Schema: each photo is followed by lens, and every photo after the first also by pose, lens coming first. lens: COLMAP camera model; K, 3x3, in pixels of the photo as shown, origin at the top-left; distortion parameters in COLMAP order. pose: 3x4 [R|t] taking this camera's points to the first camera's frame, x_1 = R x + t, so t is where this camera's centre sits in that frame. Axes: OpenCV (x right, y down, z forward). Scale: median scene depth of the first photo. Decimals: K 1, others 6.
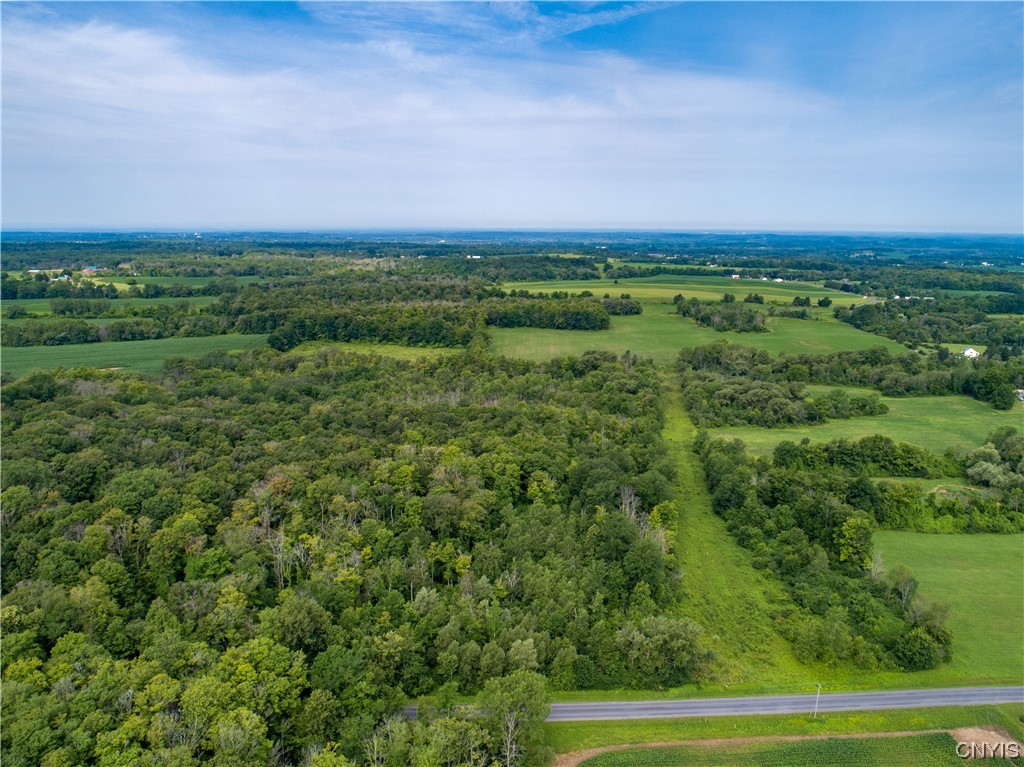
lens RADIAL K [[795.9, 0, 518.1], [0, 795.9, 405.9], [0, 0, 1]] dist [-0.008112, 0.006126]
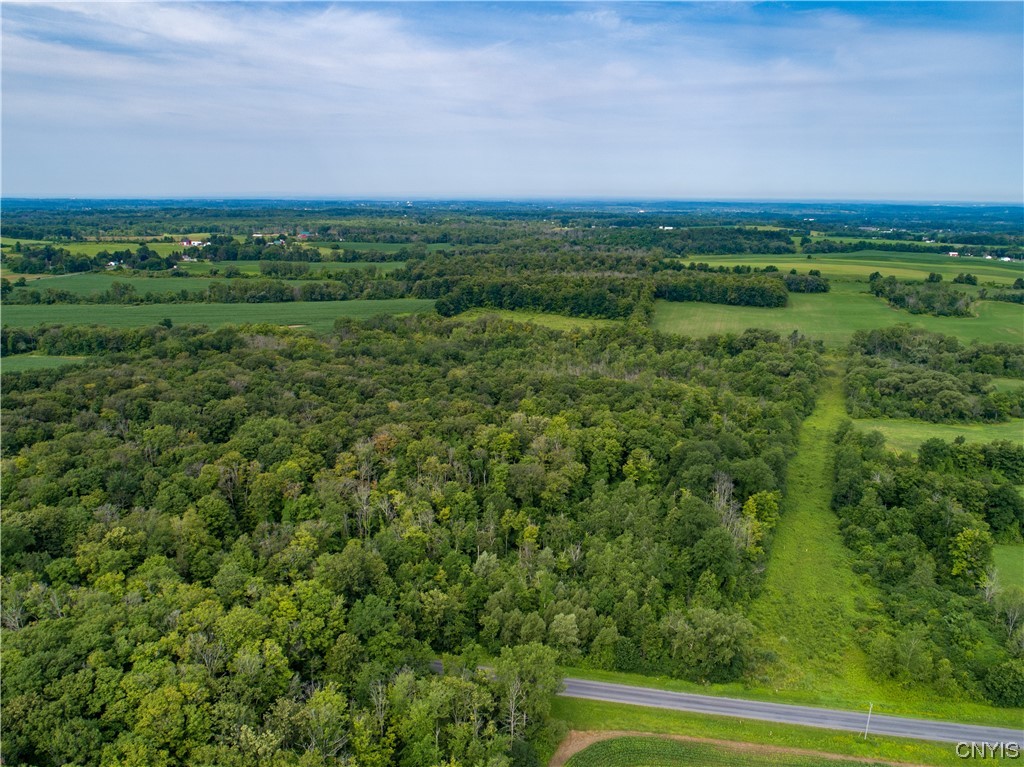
lens RADIAL K [[796.3, 0, 512.0], [0, 796.3, 383.5], [0, 0, 1]] dist [-0.008706, 0.007982]
pose [[0.968664, 0.060573, -0.240877, 0.107254], [-0.058346, 0.998162, 0.016374, -0.006052], [0.241426, -0.001806, 0.970417, 0.004780]]
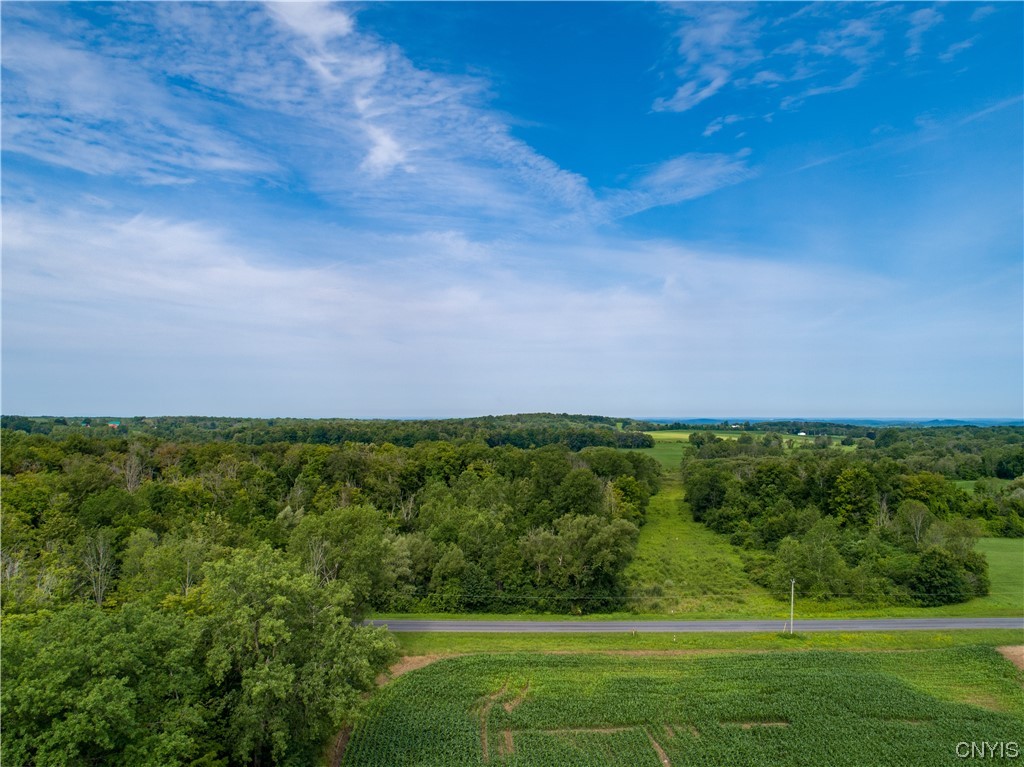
lens RADIAL K [[796.3, 0, 512.0], [0, 796.3, 383.5], [0, 0, 1]] dist [-0.008706, 0.007982]
pose [[0.999090, -0.010479, -0.041337, 0.097601], [-0.000234, 0.967976, -0.251042, 0.219548], [0.042644, 0.250823, 0.967093, 0.156898]]
